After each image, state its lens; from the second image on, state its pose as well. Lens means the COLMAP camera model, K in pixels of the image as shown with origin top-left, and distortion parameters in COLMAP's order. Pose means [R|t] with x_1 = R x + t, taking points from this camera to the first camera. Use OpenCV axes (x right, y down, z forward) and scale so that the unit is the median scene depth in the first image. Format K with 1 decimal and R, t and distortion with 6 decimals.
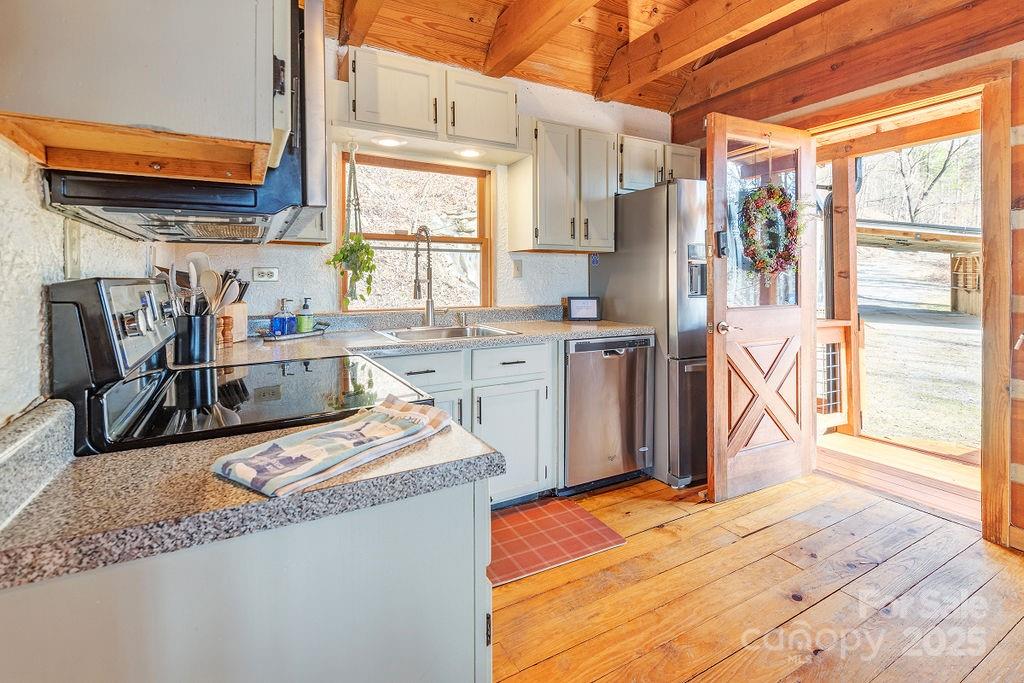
lens RADIAL K [[487.7, 0, 545.6], [0, 487.7, 286.6], [0, 0, 1]] dist [0.004195, -0.003806]
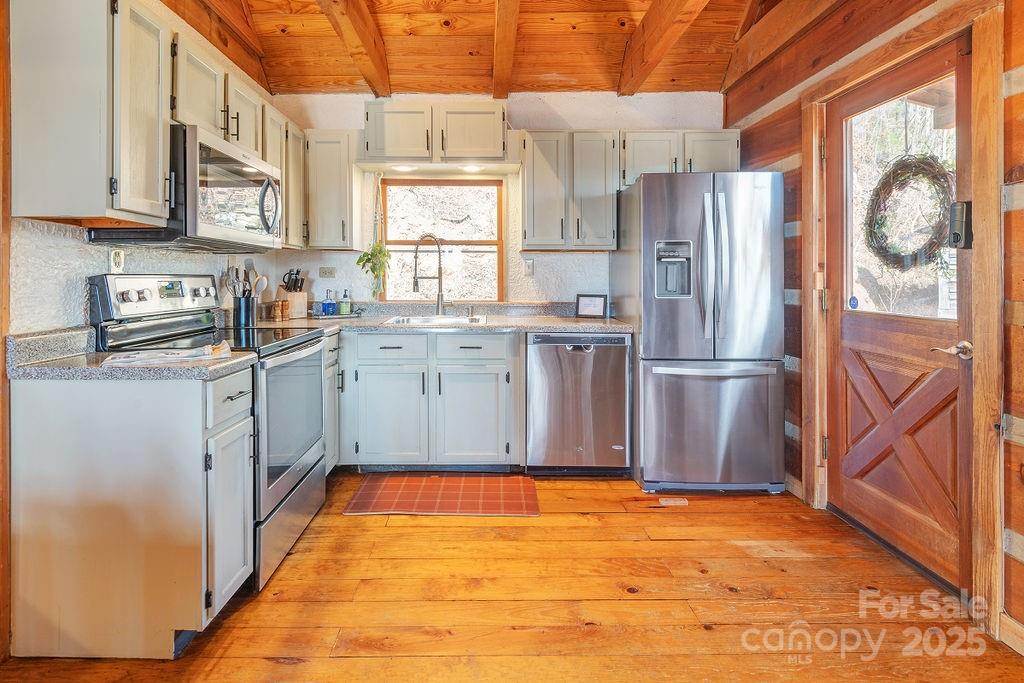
lens RADIAL K [[527.5, 0, 491.9], [0, 527.5, 287.1], [0, 0, 1]] dist [0.006280, 0.002093]
pose [[0.864395, 0.013824, -0.502623, 0.534569], [-0.012175, 0.999904, 0.006564, 0.001284], [0.502666, 0.000446, 0.864481, -0.066277]]
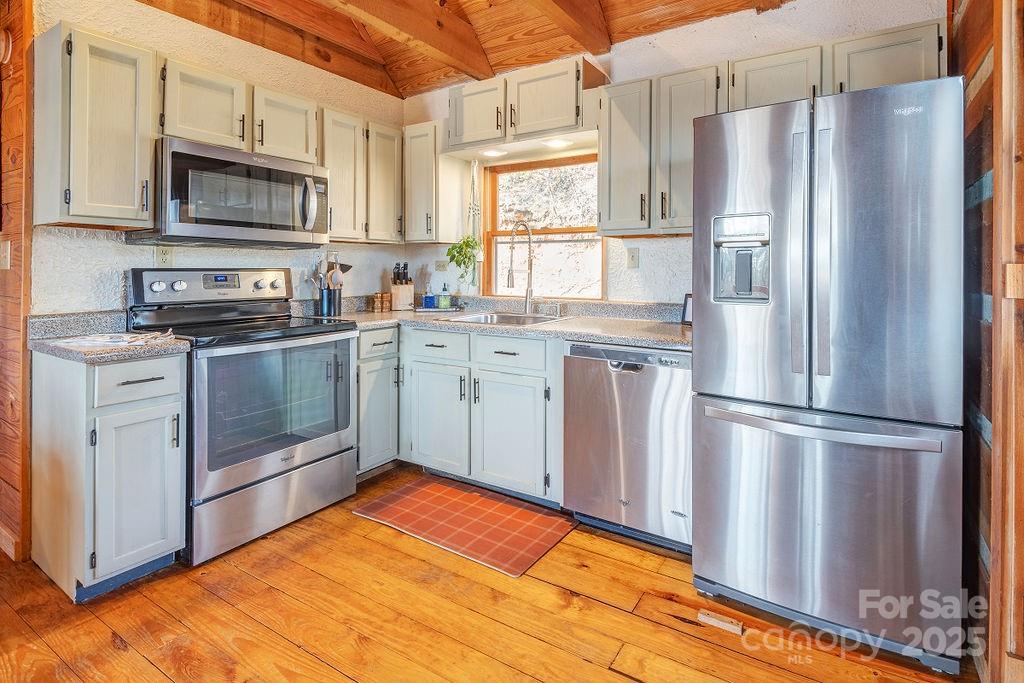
lens RADIAL K [[527.5, 0, 532.3], [0, 527.5, 276.7], [0, 0, 1]] dist [0.006280, 0.002093]
pose [[0.452310, 0.018120, -0.891677, 0.802989], [-0.017291, 0.999784, 0.011546, -0.013122], [0.891693, 0.010196, 0.452525, 0.479966]]
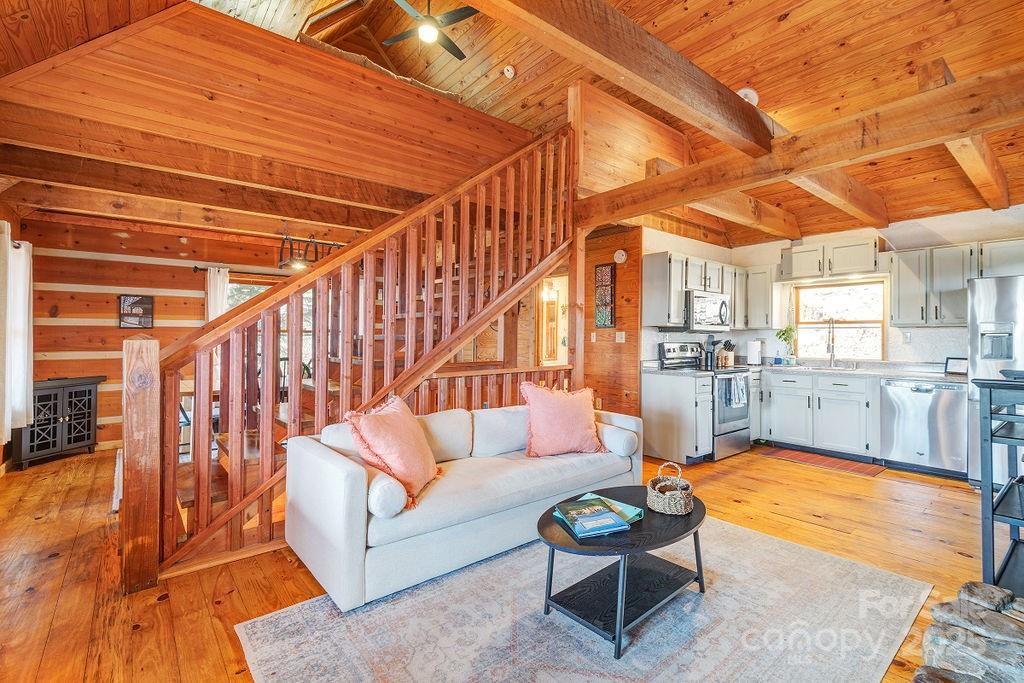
lens RADIAL K [[487.7, 0, 479.8], [0, 487.7, 334.1], [0, 0, 1]] dist [0.004195, -0.003806]
pose [[0.129000, -0.001414, -0.991644, 1.562679], [-0.021016, 0.999770, -0.004159, -0.015868], [0.991422, 0.021377, 0.128941, -0.691890]]
